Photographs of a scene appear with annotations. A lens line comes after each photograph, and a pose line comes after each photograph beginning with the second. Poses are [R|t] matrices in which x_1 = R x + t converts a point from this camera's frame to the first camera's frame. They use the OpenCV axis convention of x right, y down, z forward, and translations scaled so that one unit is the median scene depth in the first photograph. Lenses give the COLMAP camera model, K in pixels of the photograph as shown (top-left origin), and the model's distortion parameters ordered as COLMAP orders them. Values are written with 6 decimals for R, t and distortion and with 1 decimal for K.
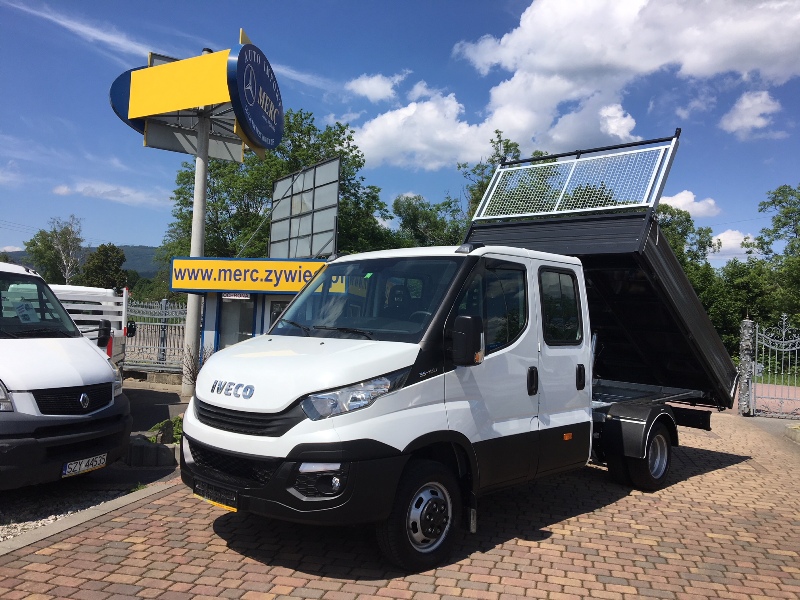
lens RADIAL K [[774.4, 0, 400.8], [0, 774.4, 264.3], [0, 0, 1]] dist [-0.008850, -0.014358]
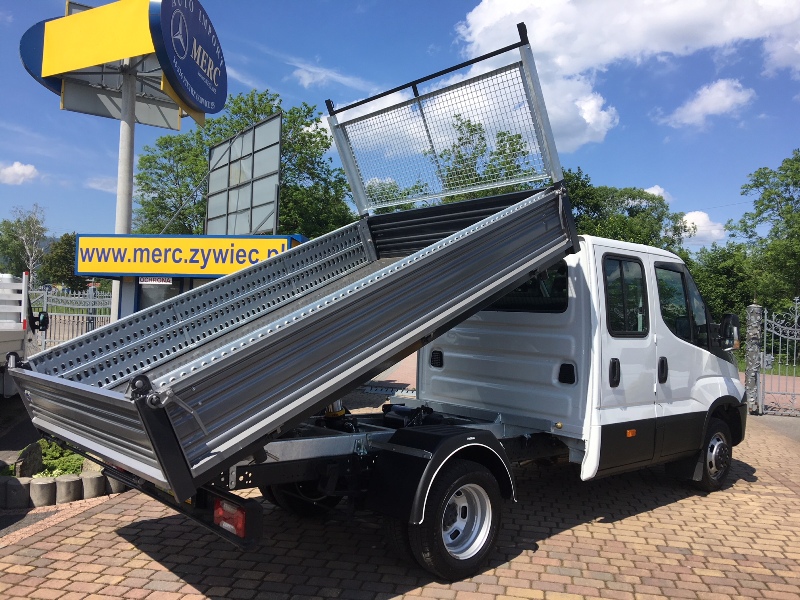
lens RADIAL K [[675.7, 0, 400.0], [0, 675.7, 300.0], [0, 0, 1]] dist [-0.004995, -0.000091]
pose [[0.999840, -0.007928, 0.016029, 0.033753], [0.006981, 0.998274, 0.058304, 0.019276], [-0.016463, -0.058183, 0.998170, 0.245764]]
